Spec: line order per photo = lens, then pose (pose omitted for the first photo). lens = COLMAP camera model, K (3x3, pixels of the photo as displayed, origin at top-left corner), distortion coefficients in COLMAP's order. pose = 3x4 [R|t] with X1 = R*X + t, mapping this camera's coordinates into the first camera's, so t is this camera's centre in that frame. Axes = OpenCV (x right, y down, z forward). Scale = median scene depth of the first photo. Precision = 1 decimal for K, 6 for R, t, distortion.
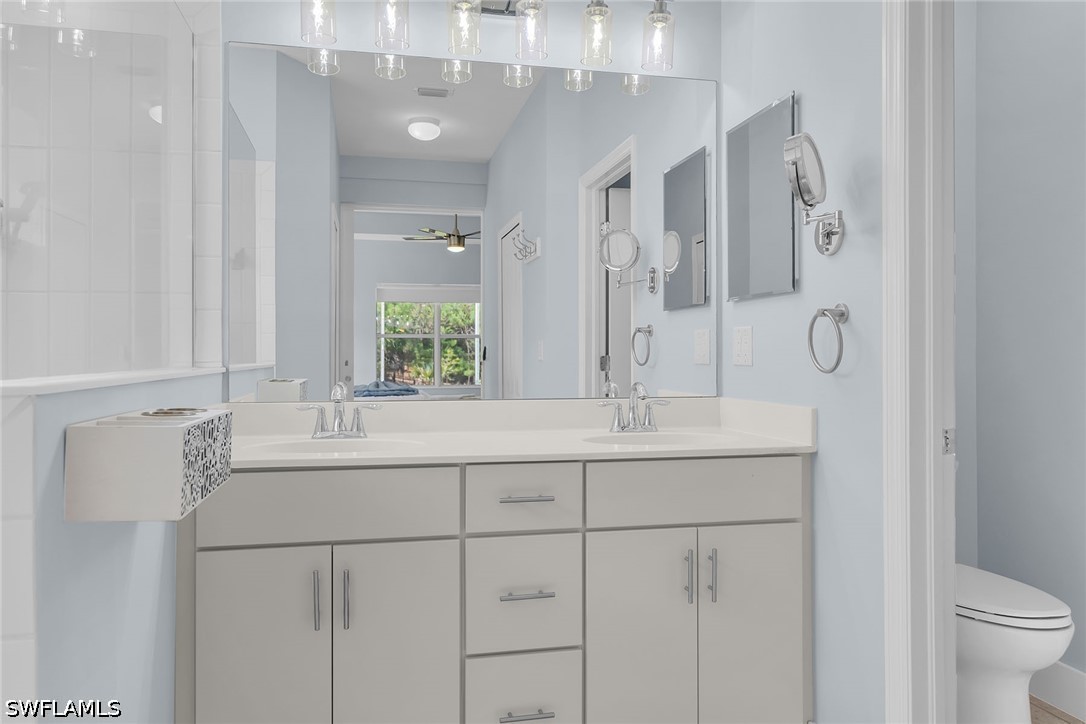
lens RADIAL K [[754.6, 0, 536.0], [0, 754.6, 359.4], [0, 0, 1]] dist [-0.008517, 0.004932]
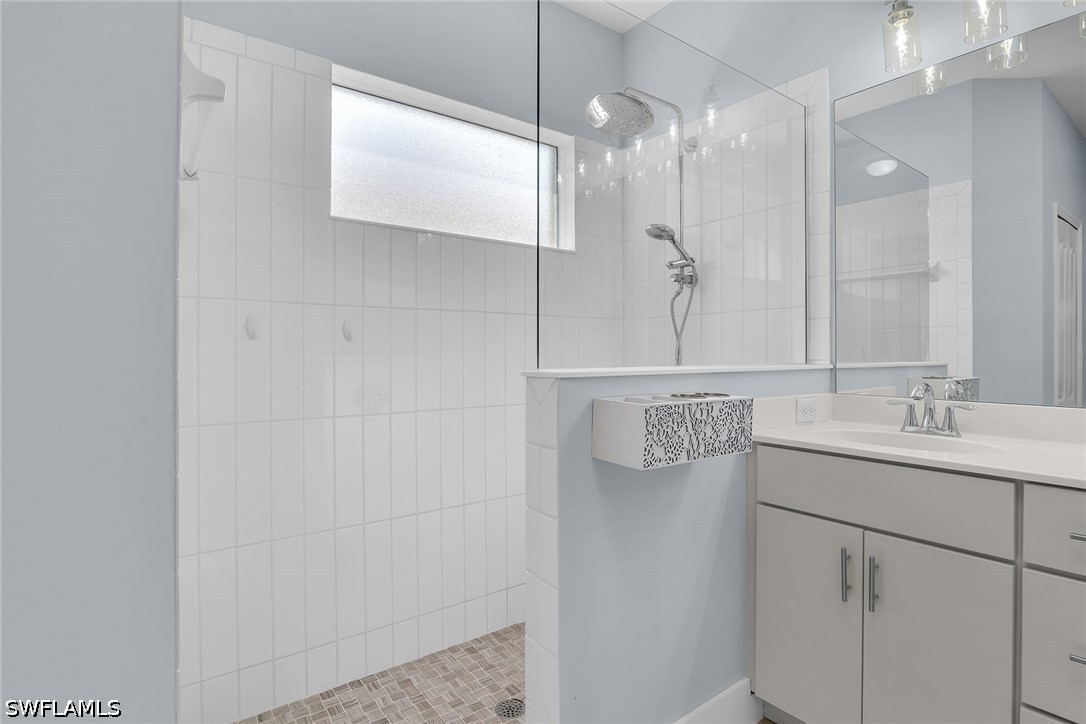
lens RADIAL K [[544.5, 0, 536.7], [0, 544.5, 351.1], [0, 0, 1]] dist [-0.031730, 0.006885]
pose [[0.407698, -0.003644, -0.913110, 0.223998], [-0.007296, 0.999947, -0.007248, -0.001954], [0.913088, 0.009617, 0.407650, 0.227529]]
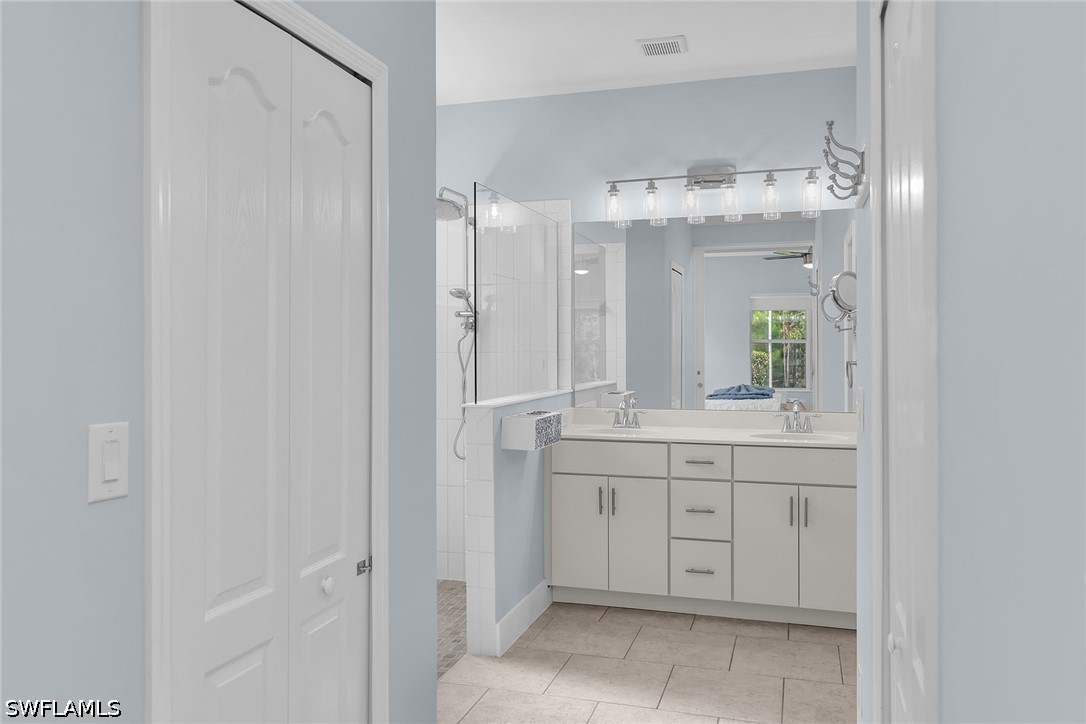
lens RADIAL K [[812.4, 0, 545.3], [0, 812.4, 359.8], [0, 0, 1]] dist [-0.001986, 0.000214]
pose [[0.870360, 0.004274, -0.492397, 0.651282], [0.000080, 0.999961, 0.008820, -0.097838], [0.492415, -0.007716, 0.870326, -1.008280]]
